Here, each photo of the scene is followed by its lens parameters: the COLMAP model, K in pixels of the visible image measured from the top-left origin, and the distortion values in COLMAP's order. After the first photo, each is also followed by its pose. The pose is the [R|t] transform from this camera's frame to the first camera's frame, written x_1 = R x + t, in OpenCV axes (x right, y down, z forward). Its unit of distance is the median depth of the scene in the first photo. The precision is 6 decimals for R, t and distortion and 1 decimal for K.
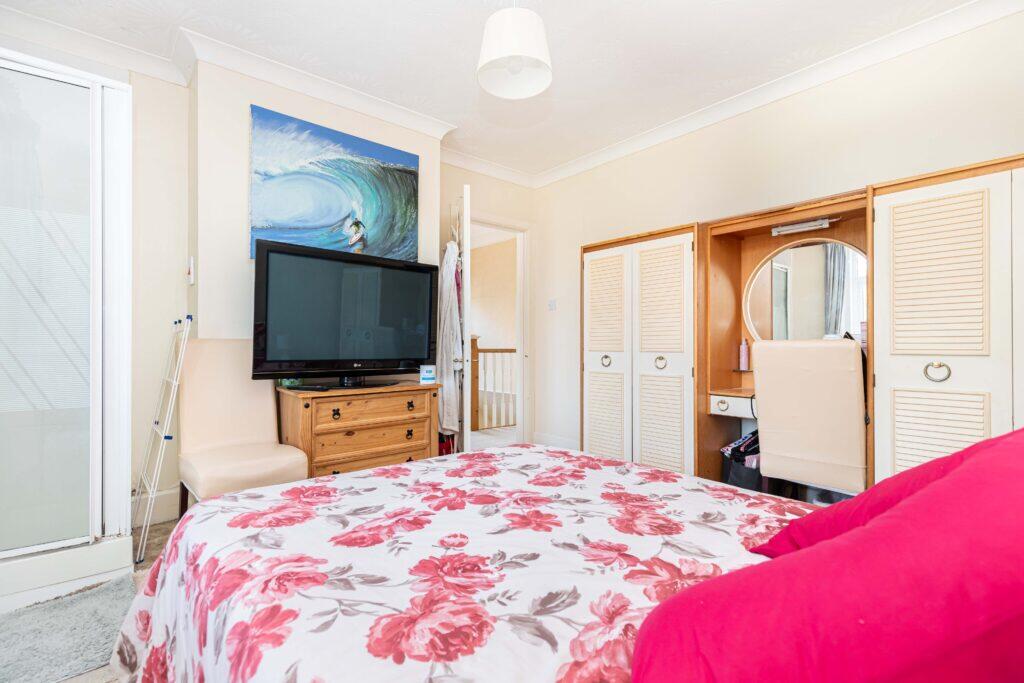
lens RADIAL K [[455.6, 0, 512.5], [0, 455.6, 343.3], [0, 0, 1]] dist [0.002269, -0.000507]
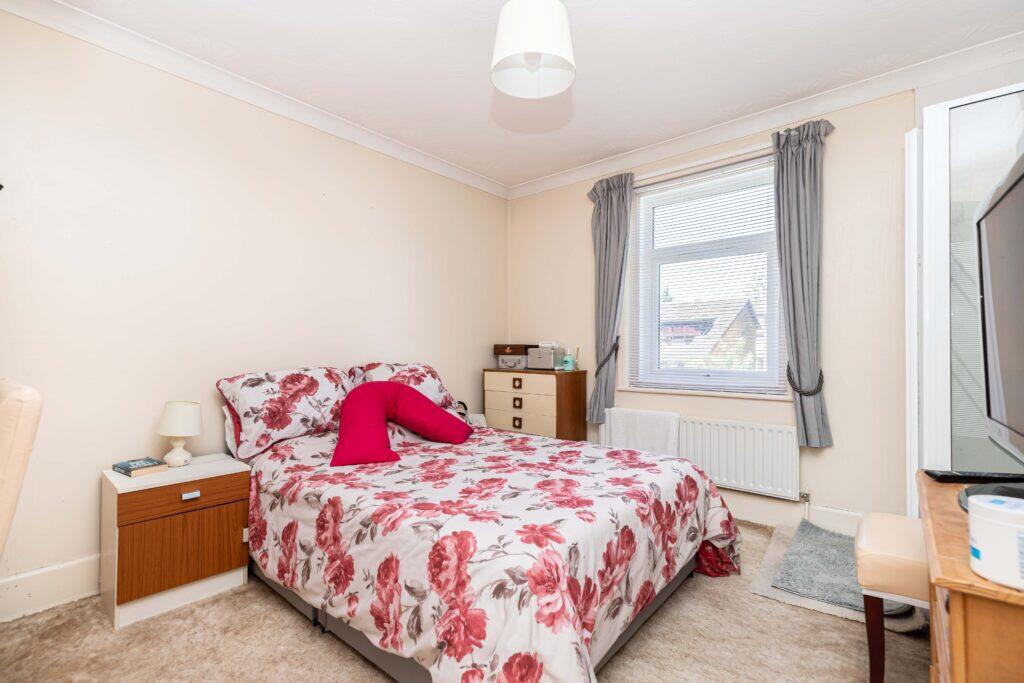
lens RADIAL K [[455.6, 0, 512.5], [0, 455.6, 343.3], [0, 0, 1]] dist [0.002269, -0.000507]
pose [[-0.986374, 0.016806, -0.163659, -0.109297], [0.018504, 0.999790, -0.008858, -0.098904], [0.163476, -0.011765, -0.986477, 2.502957]]
